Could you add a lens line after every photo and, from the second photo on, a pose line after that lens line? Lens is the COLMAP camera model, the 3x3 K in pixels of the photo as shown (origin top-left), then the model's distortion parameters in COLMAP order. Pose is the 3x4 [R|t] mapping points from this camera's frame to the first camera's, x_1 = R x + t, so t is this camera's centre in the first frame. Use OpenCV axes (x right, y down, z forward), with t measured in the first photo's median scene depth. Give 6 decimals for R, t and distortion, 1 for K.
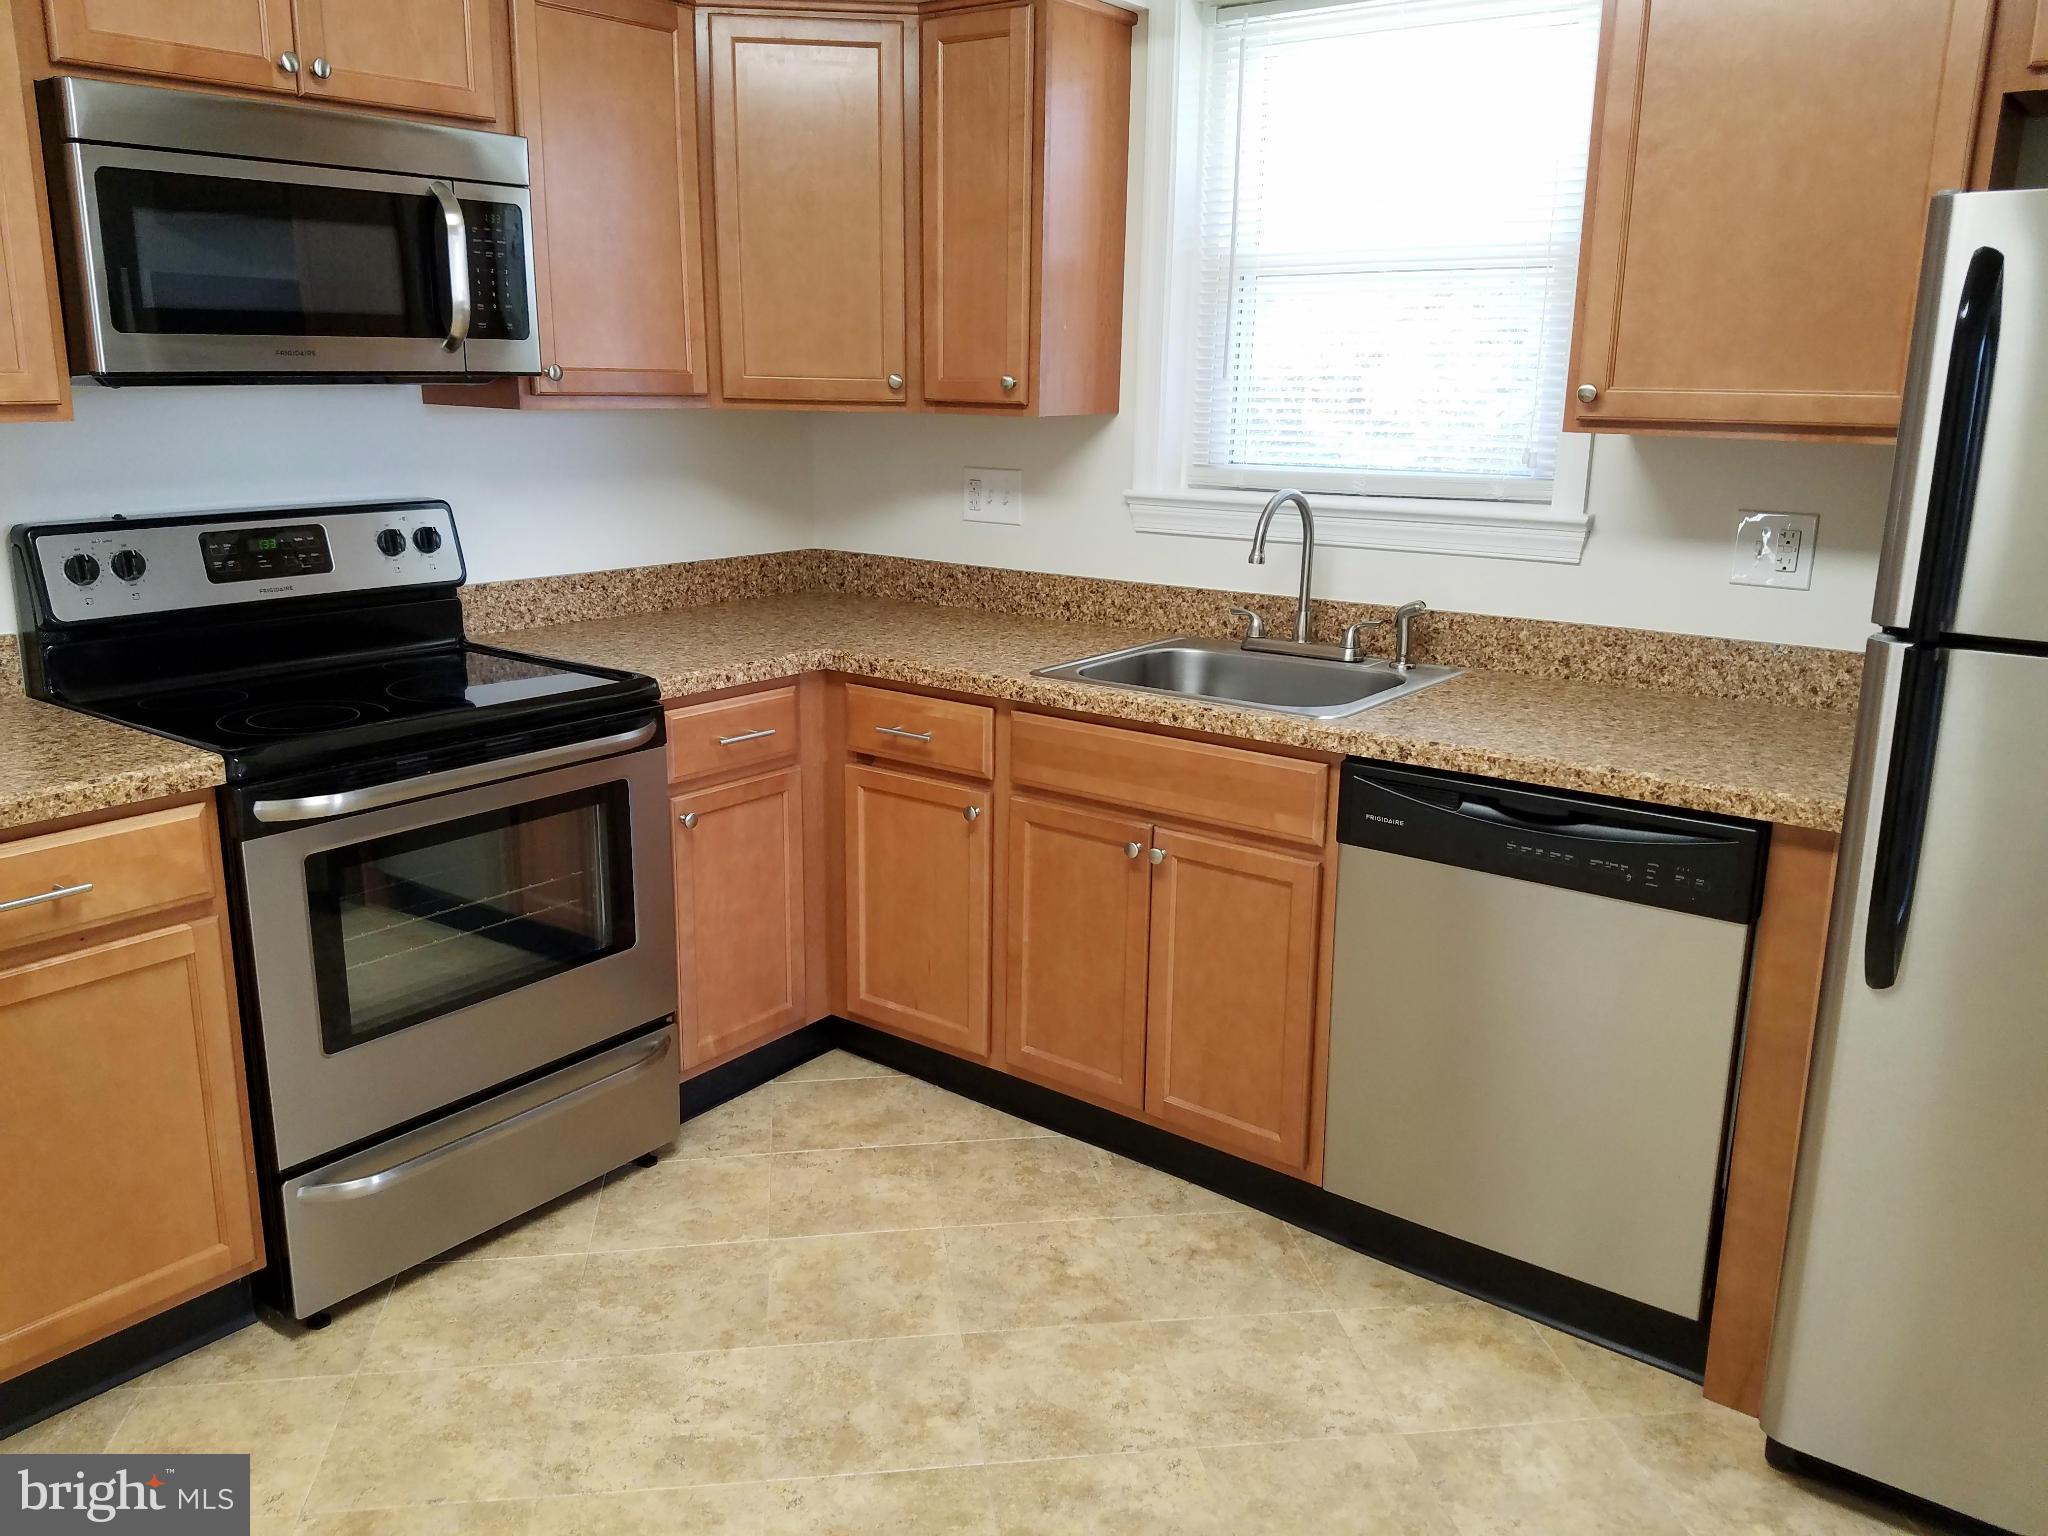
lens RADIAL K [[1615.7, 0, 984.4], [0, 1615.7, 766.9], [0, 0, 1]] dist [0.321880, -0.725051]
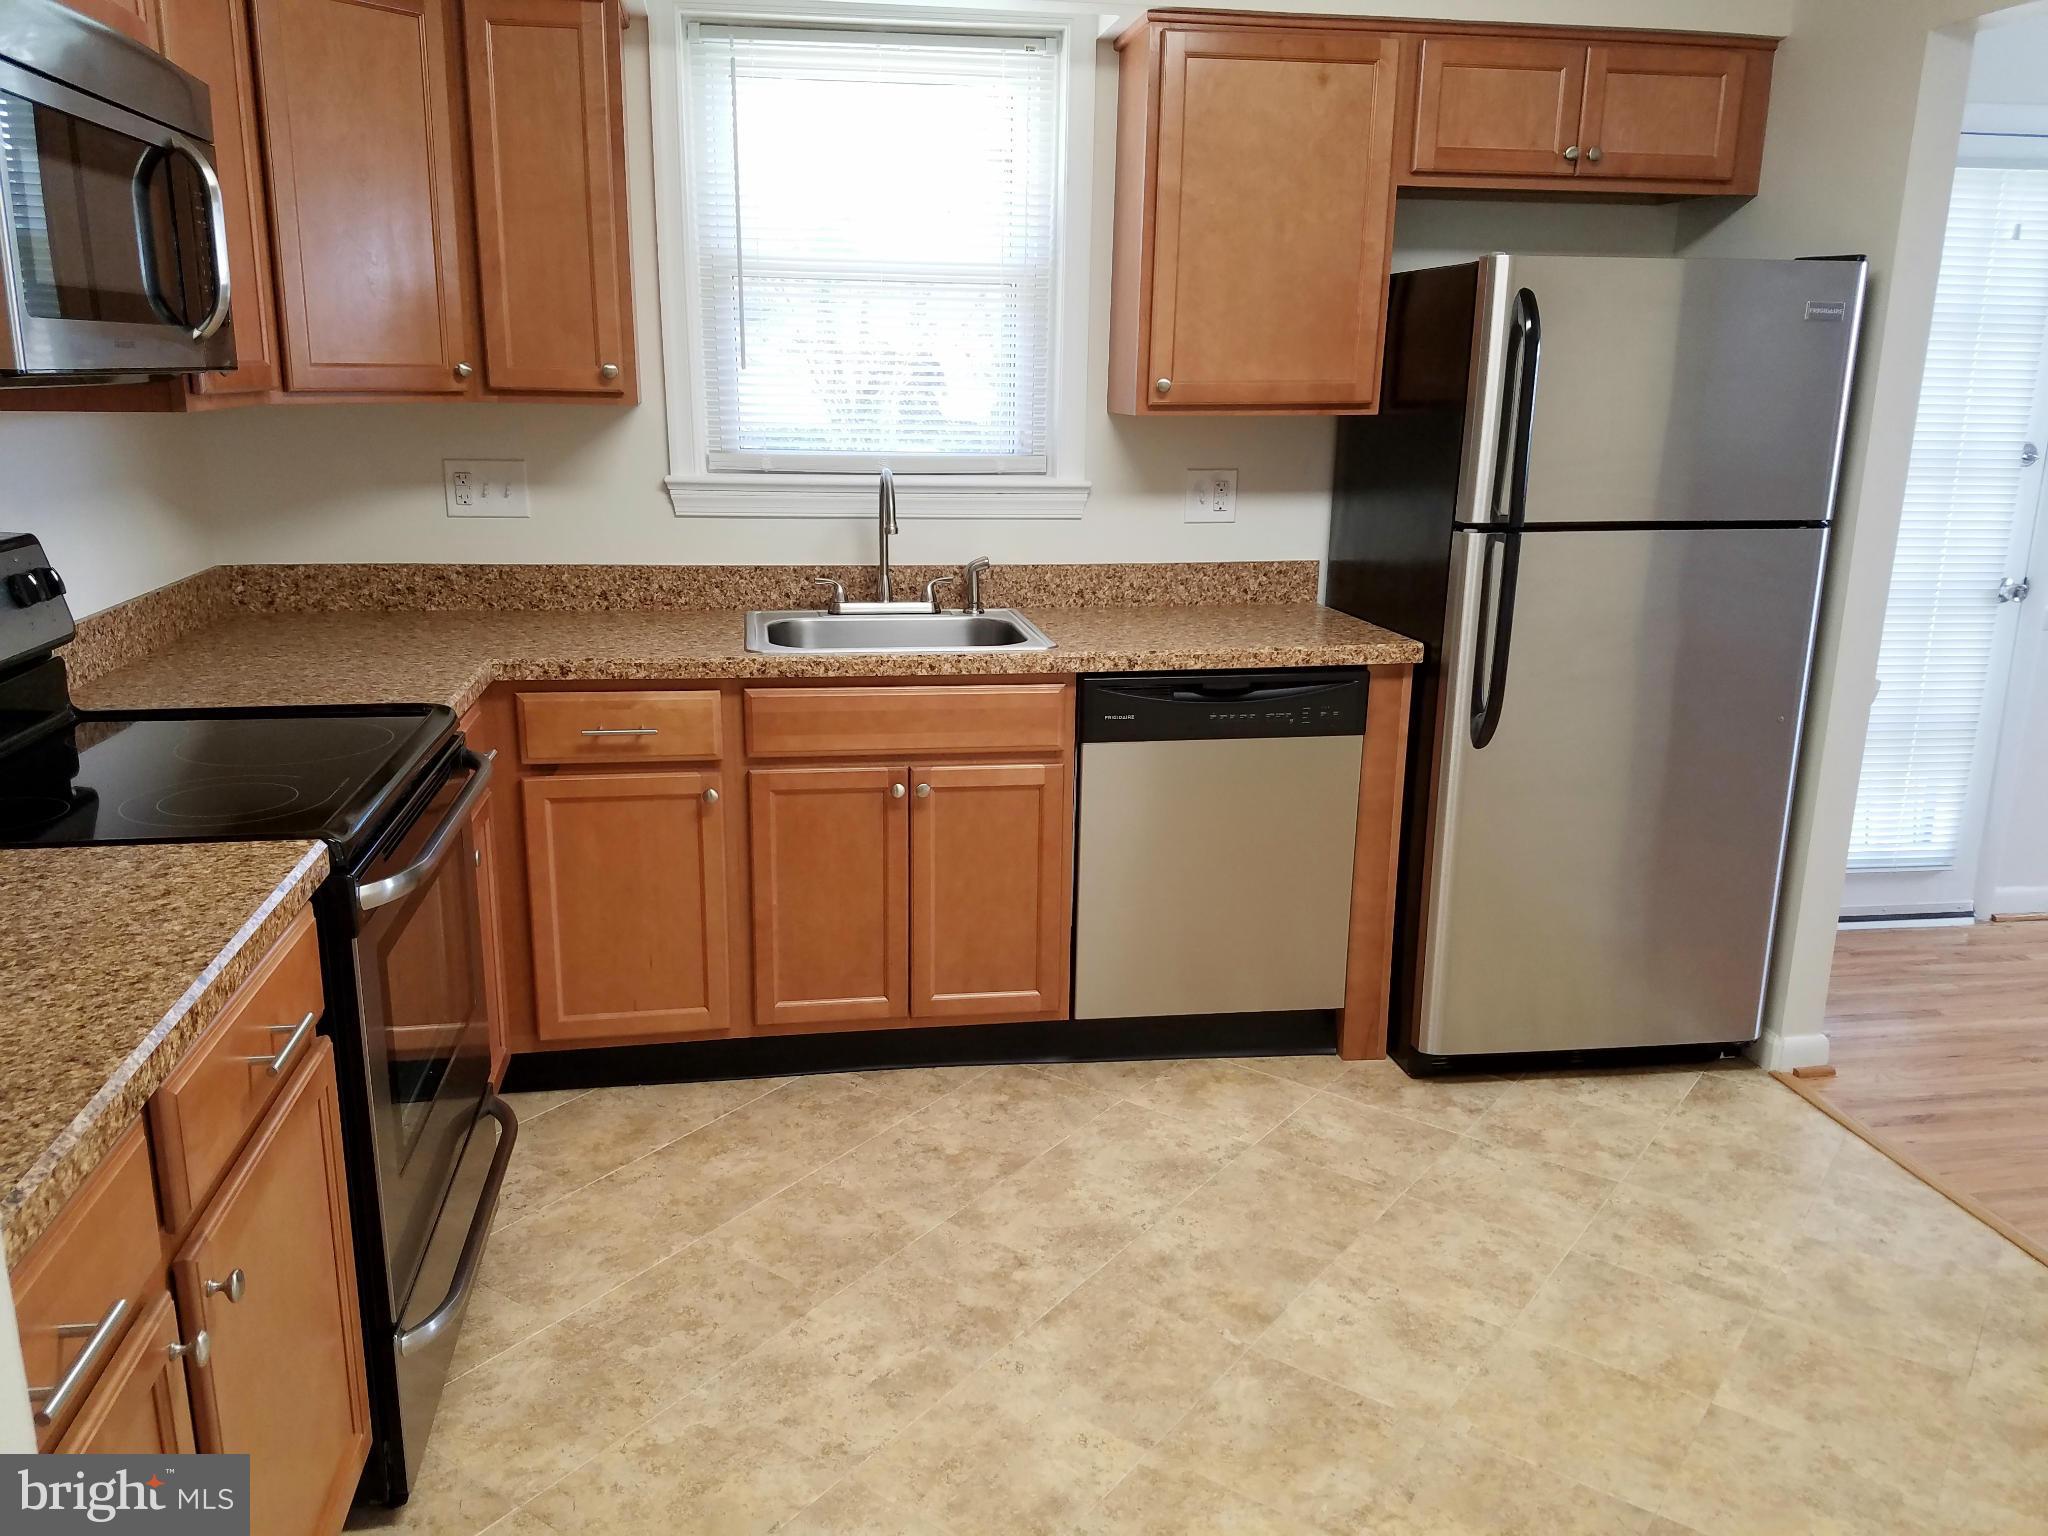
lens RADIAL K [[1614.9, 0, 1032.4], [0, 1614.9, 792.0], [0, 0, 1]] dist [0.303217, -0.550012]
pose [[0.676654, -0.188422, 0.711784, -0.642894], [0.174711, 0.980181, 0.093384, -0.036710], [-0.715273, 0.061167, 0.696163, 0.139778]]
